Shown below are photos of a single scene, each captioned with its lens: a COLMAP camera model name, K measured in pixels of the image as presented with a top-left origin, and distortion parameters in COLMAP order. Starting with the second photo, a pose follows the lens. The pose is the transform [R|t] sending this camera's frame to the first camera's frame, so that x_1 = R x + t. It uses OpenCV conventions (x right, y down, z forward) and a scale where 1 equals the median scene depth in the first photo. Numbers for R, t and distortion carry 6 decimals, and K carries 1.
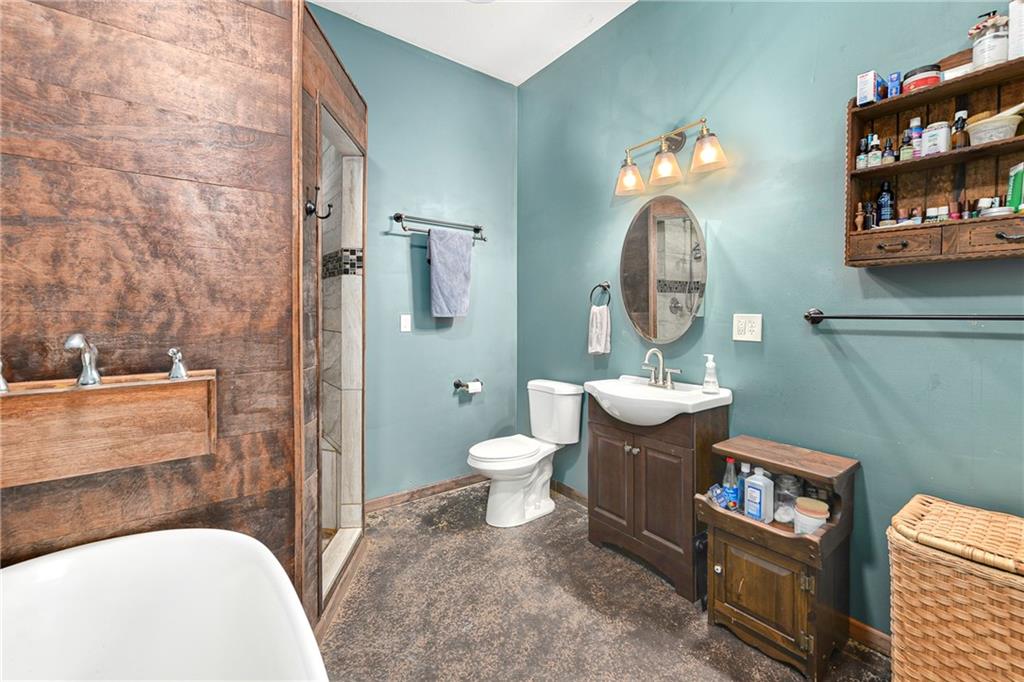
lens RADIAL K [[428.8, 0, 513.7], [0, 428.8, 317.6], [0, 0, 1]] dist [-0.000579, -0.000172]
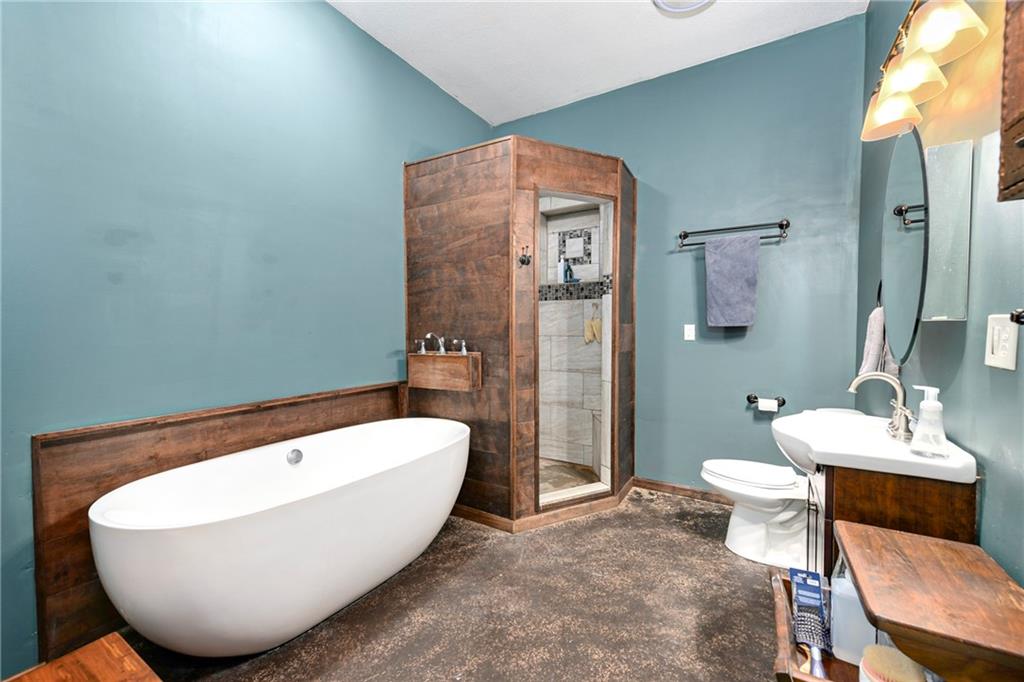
lens RADIAL K [[415.8, 0, 512.0], [0, 415.8, 341.0], [0, 0, 1]] dist [0.000015, -0.000062]
pose [[0.367545, 0.025991, -0.929643, 0.775053], [-0.001607, 0.999626, 0.027312, 0.009777], [0.930004, -0.008545, 0.367449, 0.281460]]
